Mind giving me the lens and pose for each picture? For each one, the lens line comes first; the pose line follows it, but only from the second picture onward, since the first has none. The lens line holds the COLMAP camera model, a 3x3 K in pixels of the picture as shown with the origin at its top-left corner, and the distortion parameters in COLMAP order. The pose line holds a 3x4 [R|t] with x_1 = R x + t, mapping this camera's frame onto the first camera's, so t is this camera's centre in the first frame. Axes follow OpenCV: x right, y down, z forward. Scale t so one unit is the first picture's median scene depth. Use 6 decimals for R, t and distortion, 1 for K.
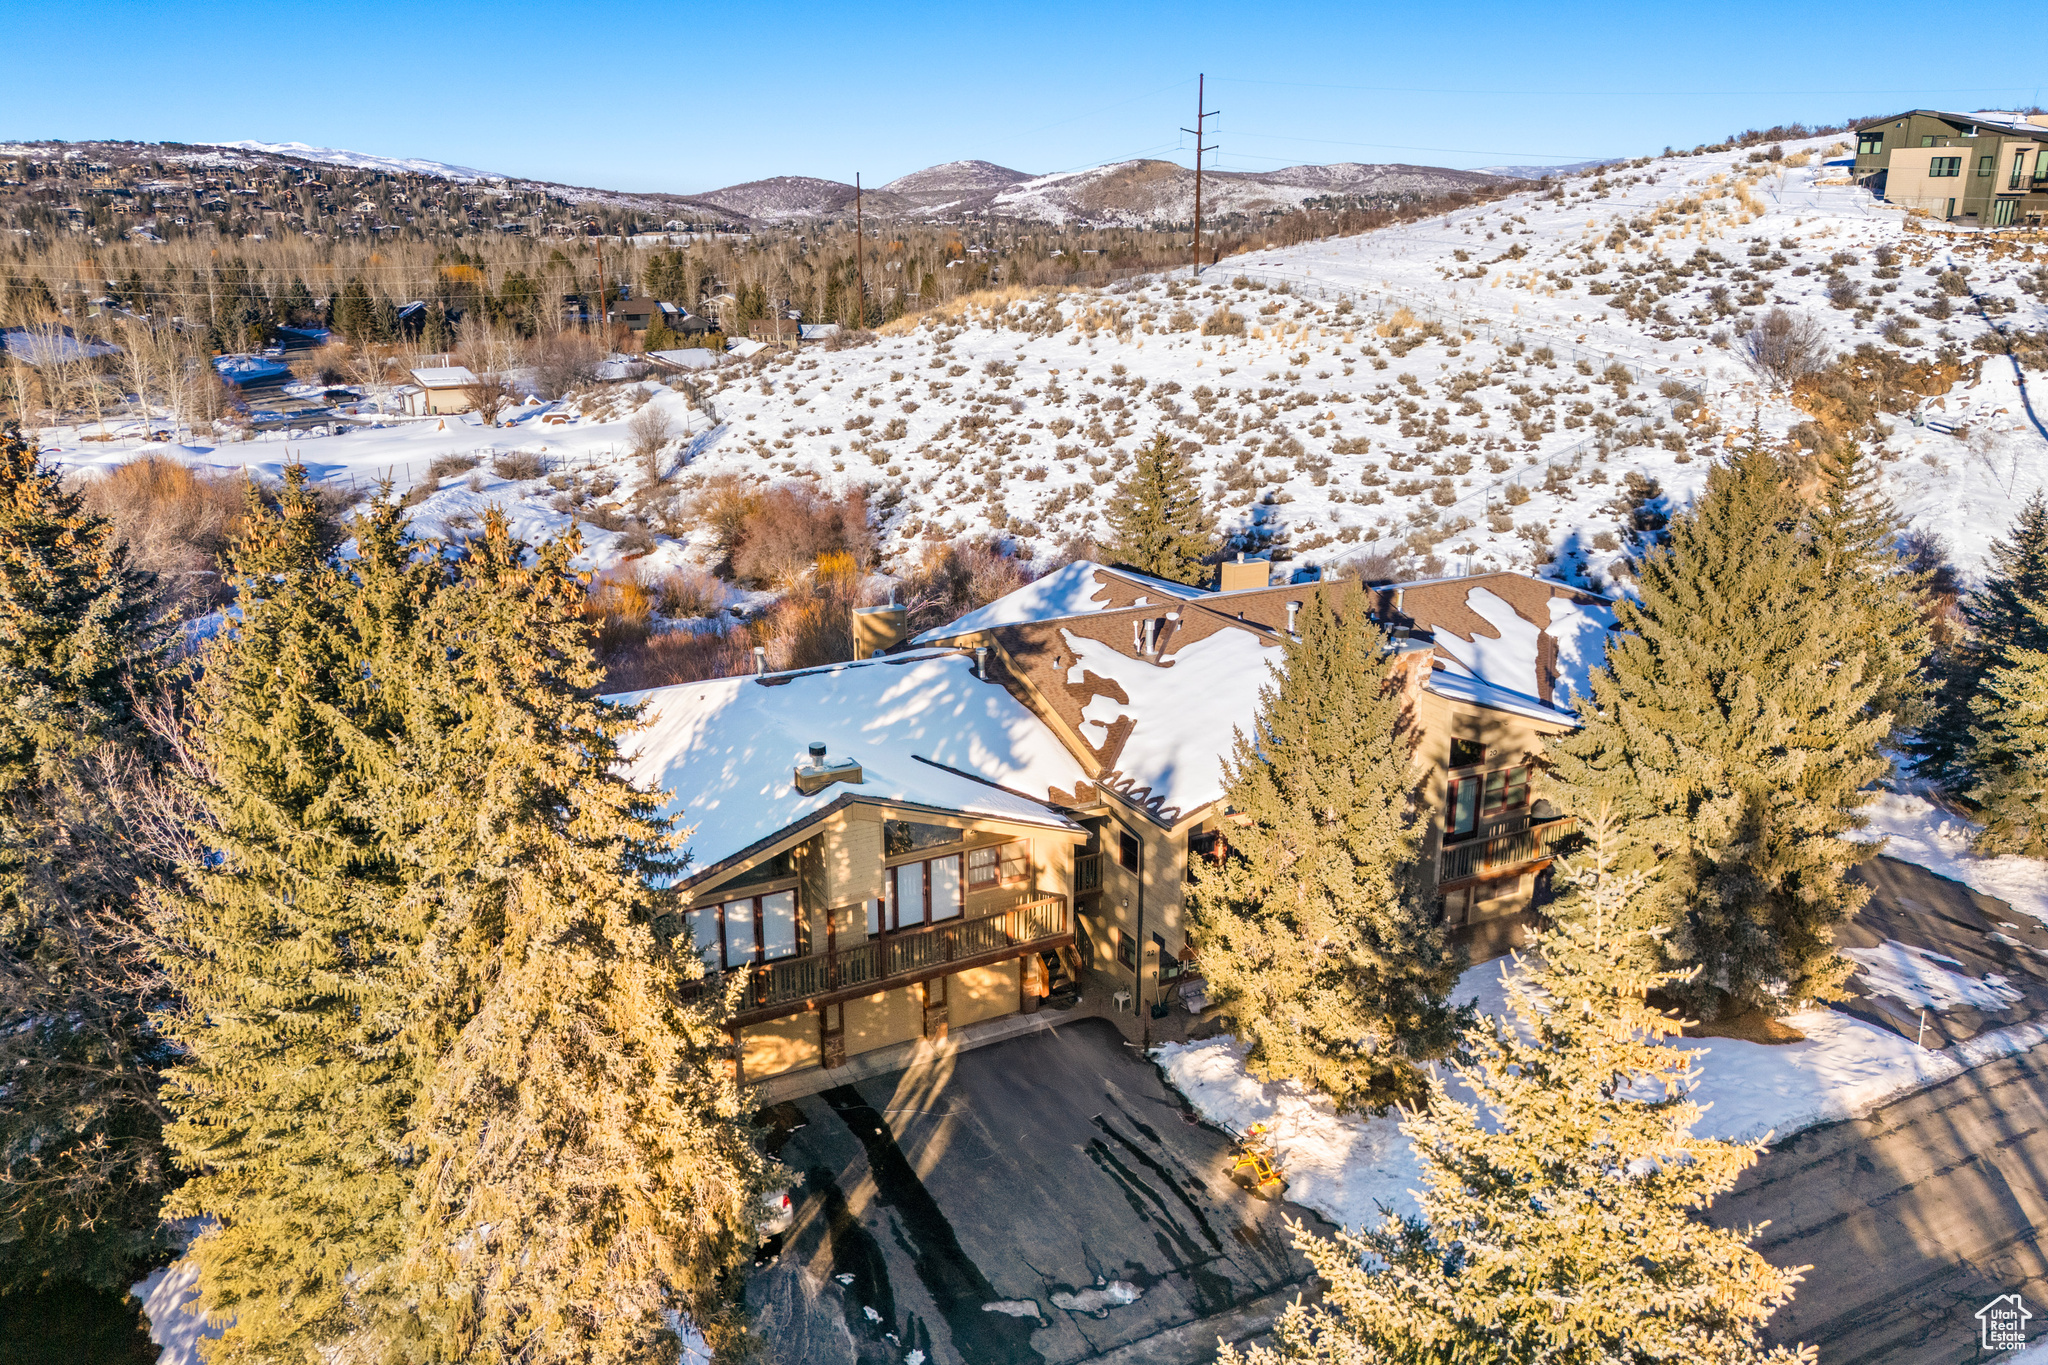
lens RADIAL K [[1470.0, 0, 1023.8], [0, 1470.0, 707.8], [0, 0, 1]] dist [0.031511, -0.053265]
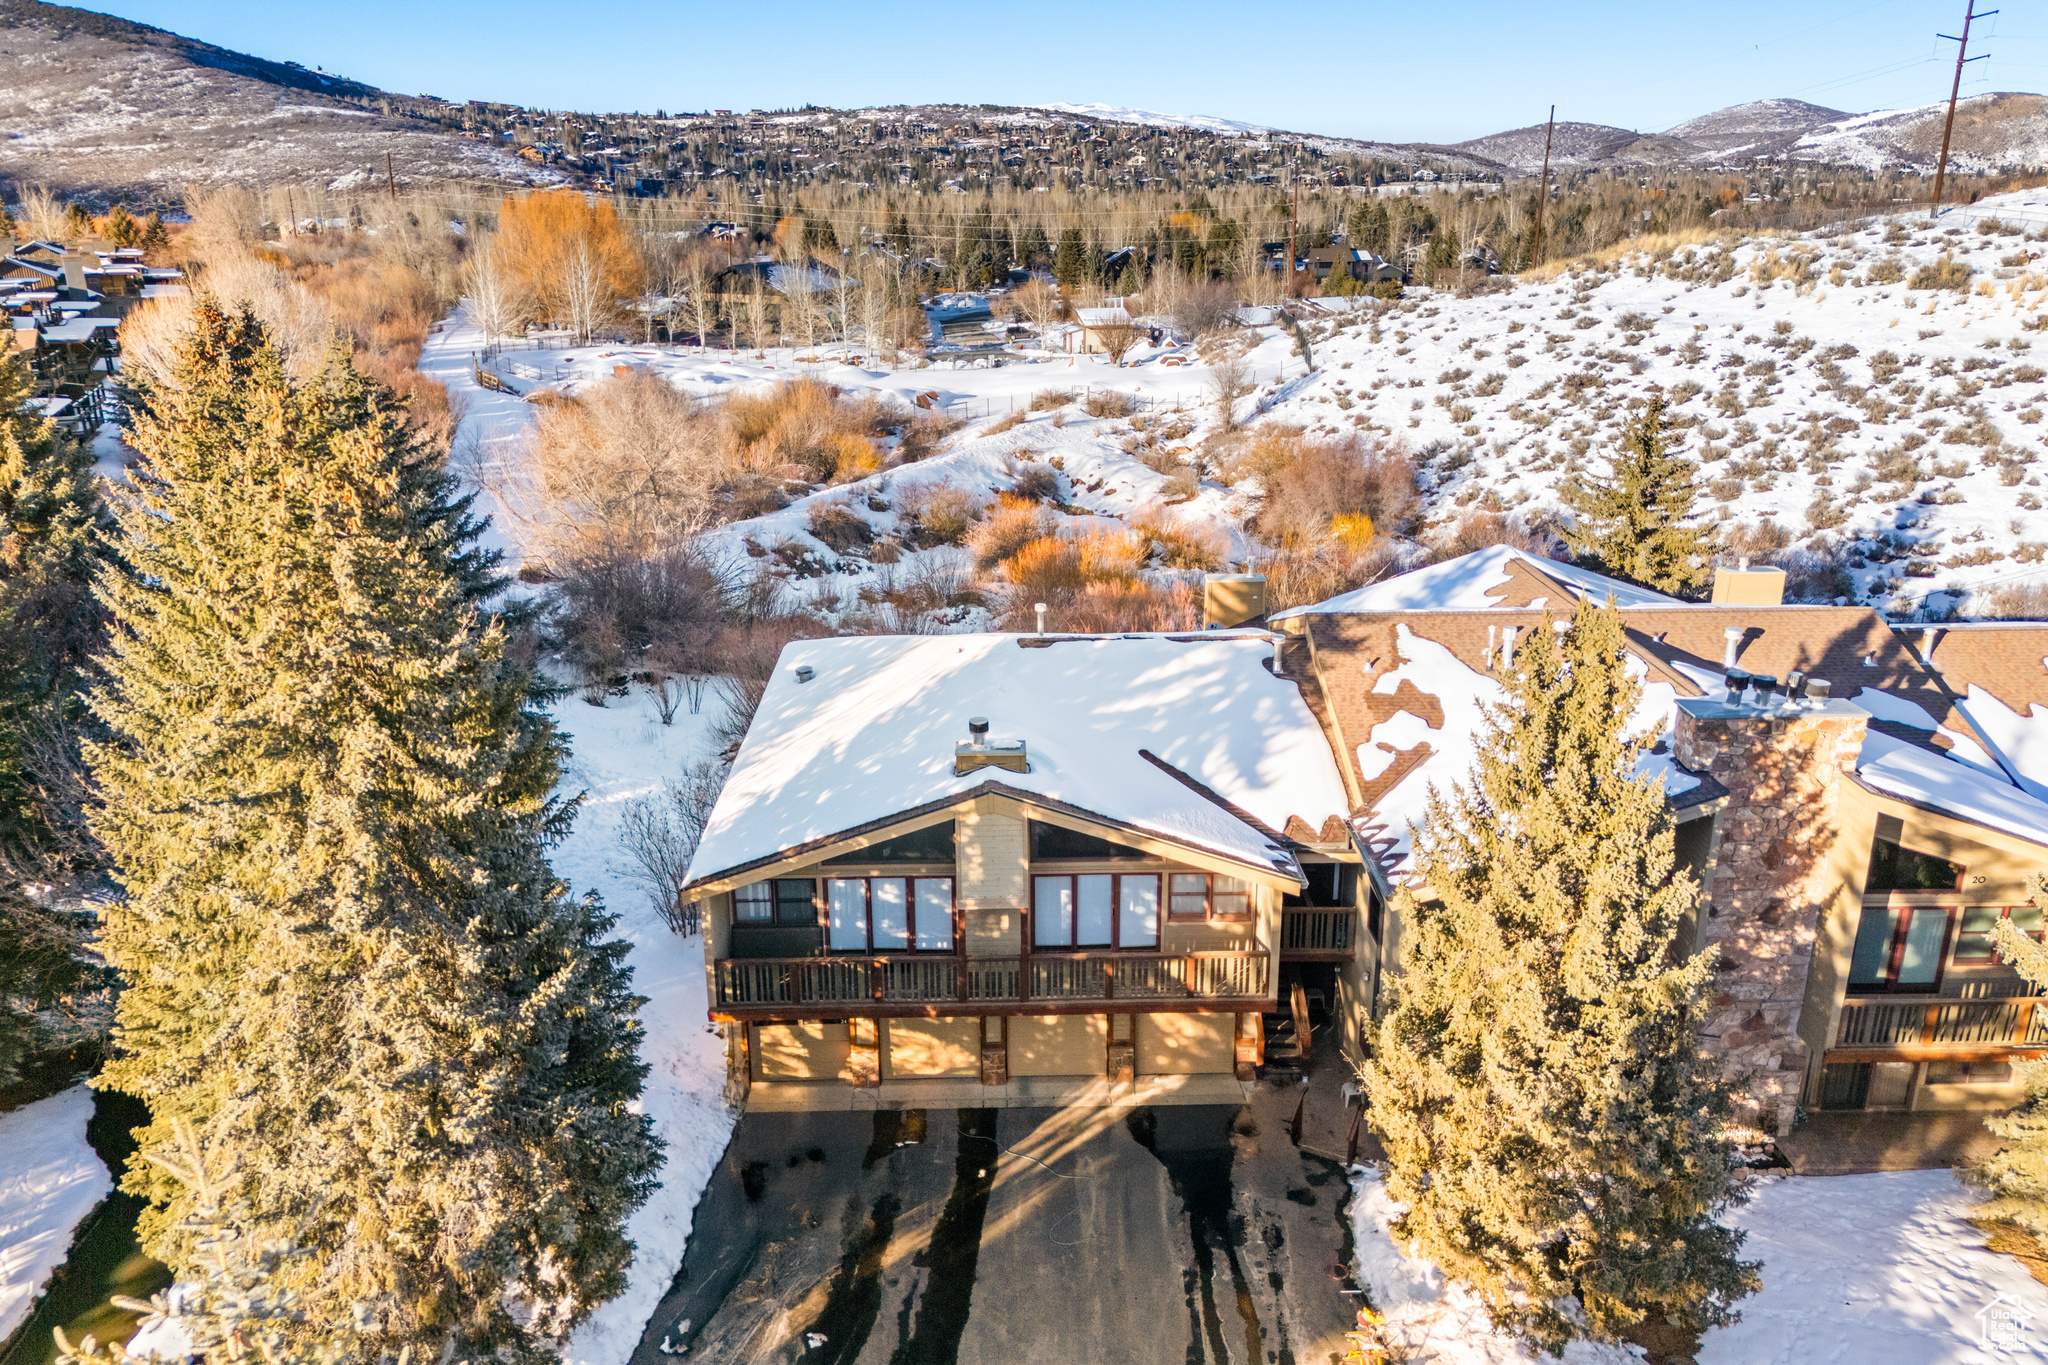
lens RADIAL K [[1470.0, 0, 1023.8], [0, 1470.0, 707.8], [0, 0, 1]] dist [0.031511, -0.053265]
pose [[0.890107, 0.147174, -0.431334, 0.080311], [-0.134150, 0.989103, 0.060654, -0.012033], [0.435561, 0.003875, 0.900151, 0.072767]]
